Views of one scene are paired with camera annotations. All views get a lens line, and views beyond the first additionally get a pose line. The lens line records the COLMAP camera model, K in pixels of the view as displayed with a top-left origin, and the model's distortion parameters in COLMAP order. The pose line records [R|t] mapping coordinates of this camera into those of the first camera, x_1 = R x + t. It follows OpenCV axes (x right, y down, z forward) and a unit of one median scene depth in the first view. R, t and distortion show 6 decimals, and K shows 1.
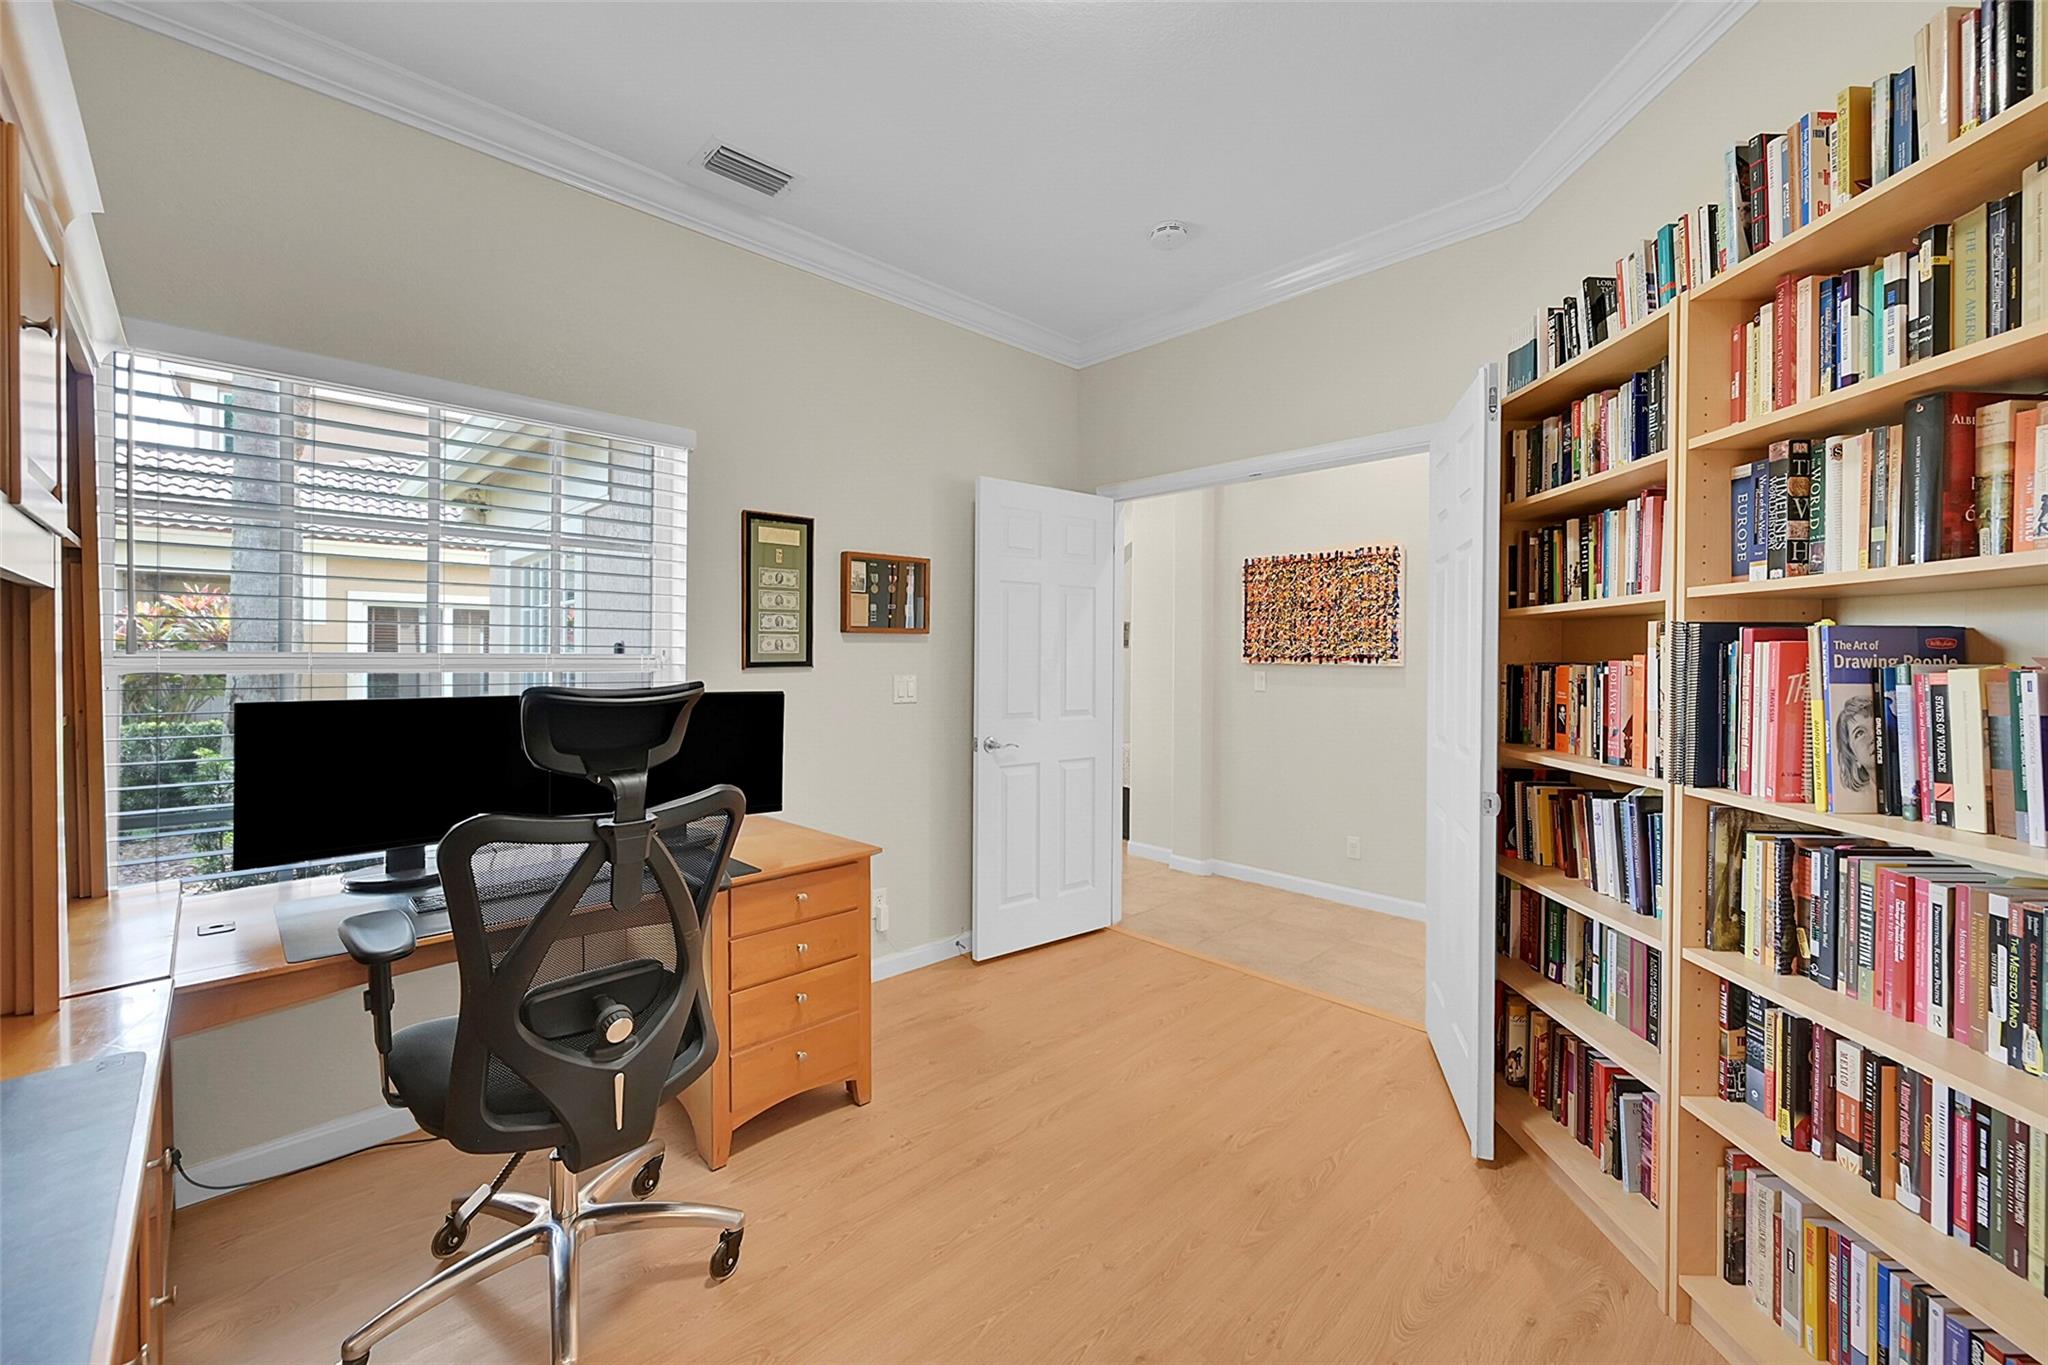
lens RADIAL K [[813.2, 0, 1030.2], [0, 813.2, 669.7], [0, 0, 1]] dist [-0.007921, 0.002714]
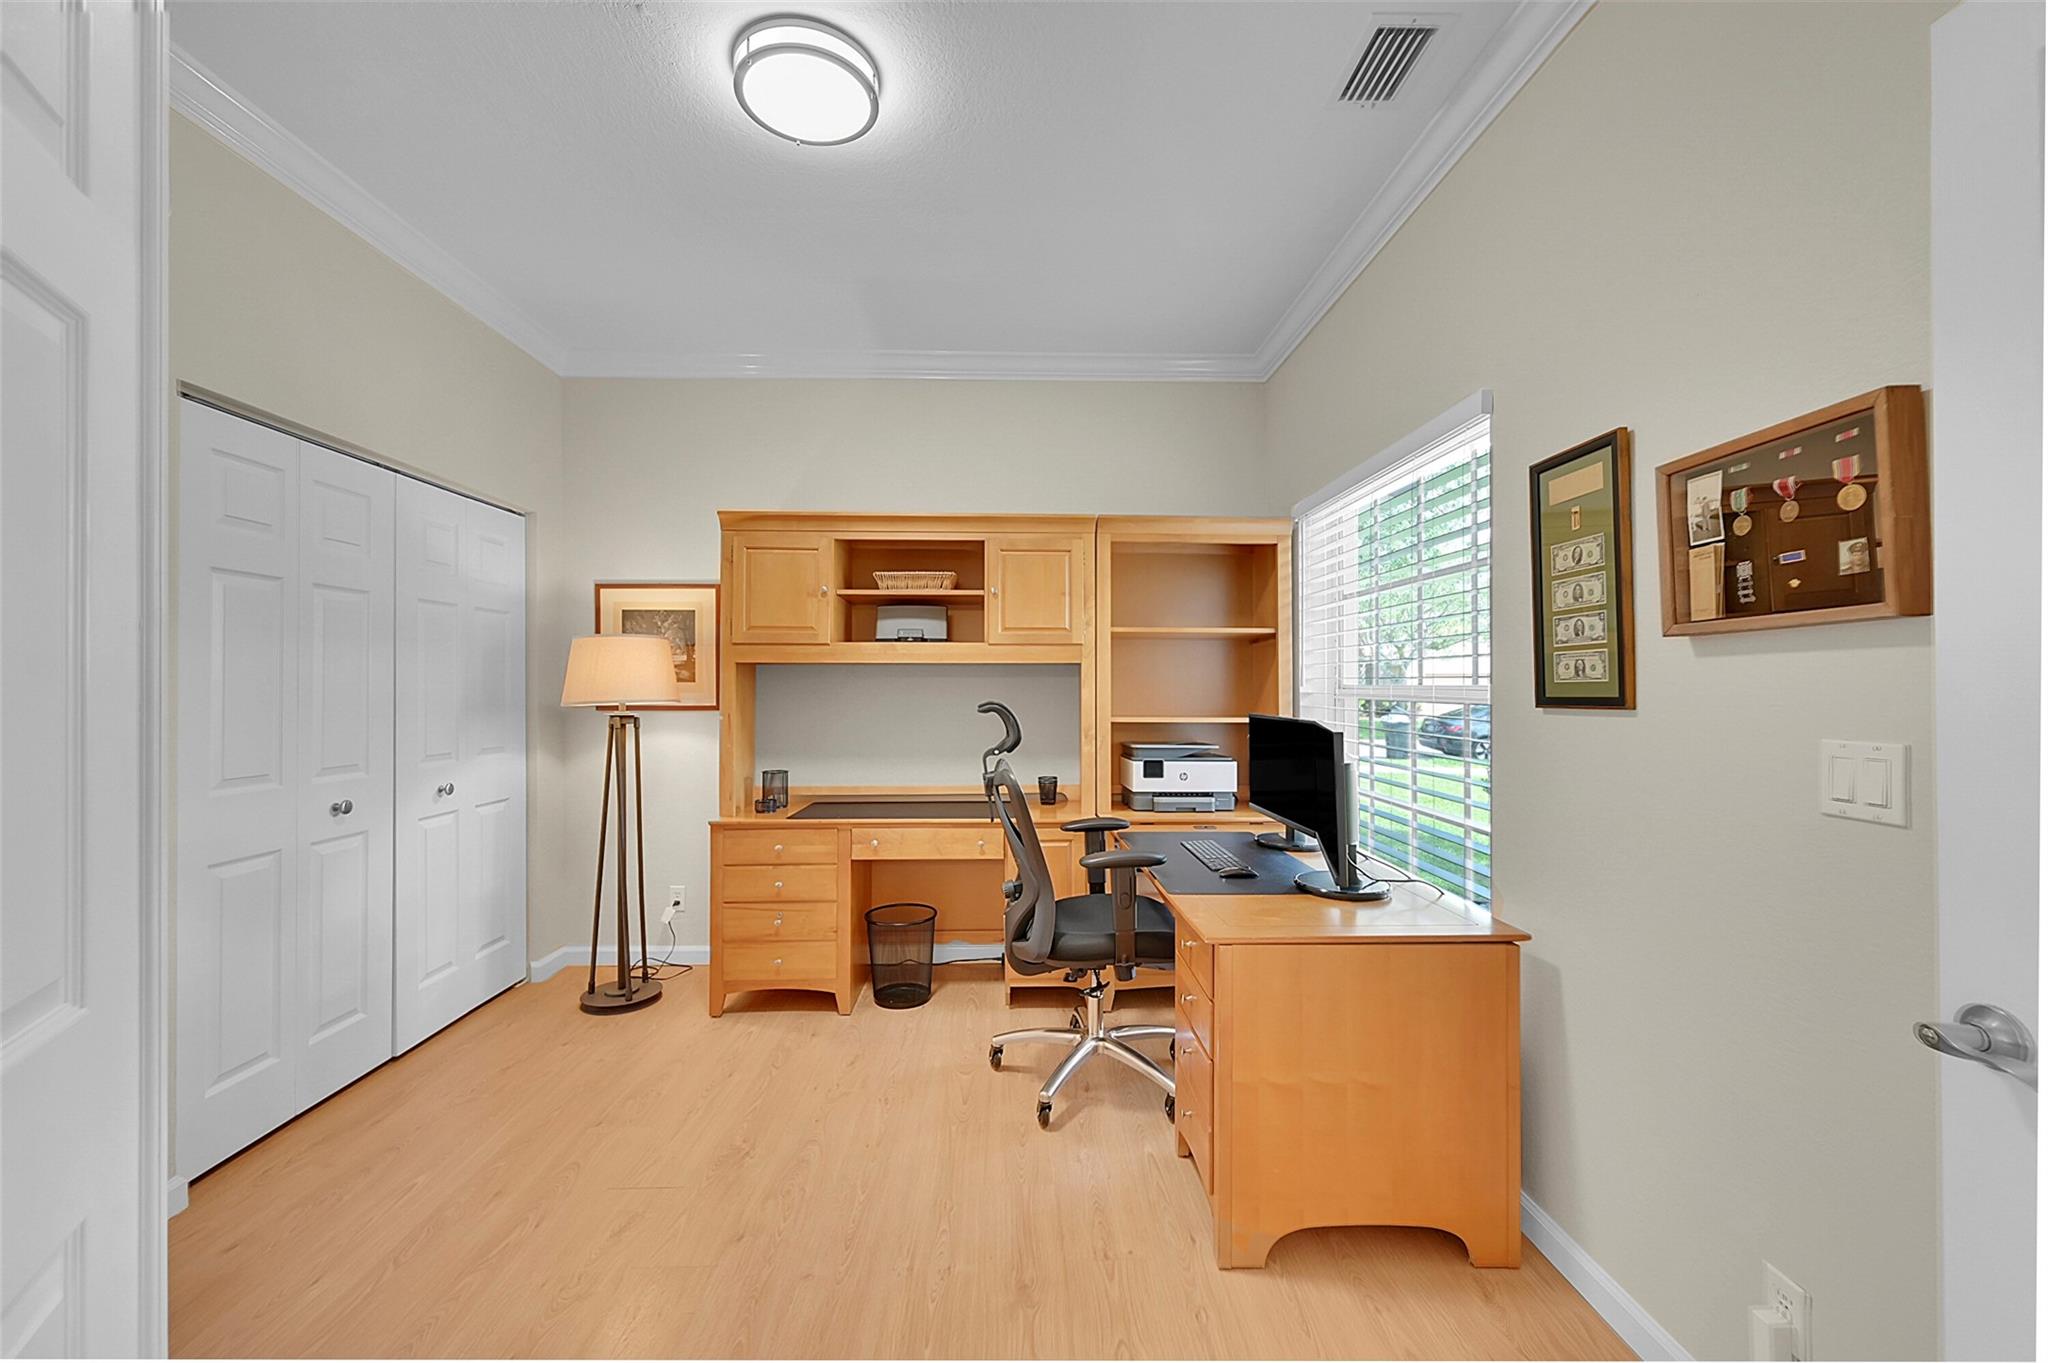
lens RADIAL K [[813.2, 0, 1026.5], [0, 813.2, 679.8], [0, 0, 1]] dist [-0.007921, 0.002714]
pose [[-0.679372, -0.005696, -0.733772, 0.389036], [-0.007863, 0.999969, -0.000482, -0.018443], [0.733752, 0.005442, -0.679396, 1.094461]]
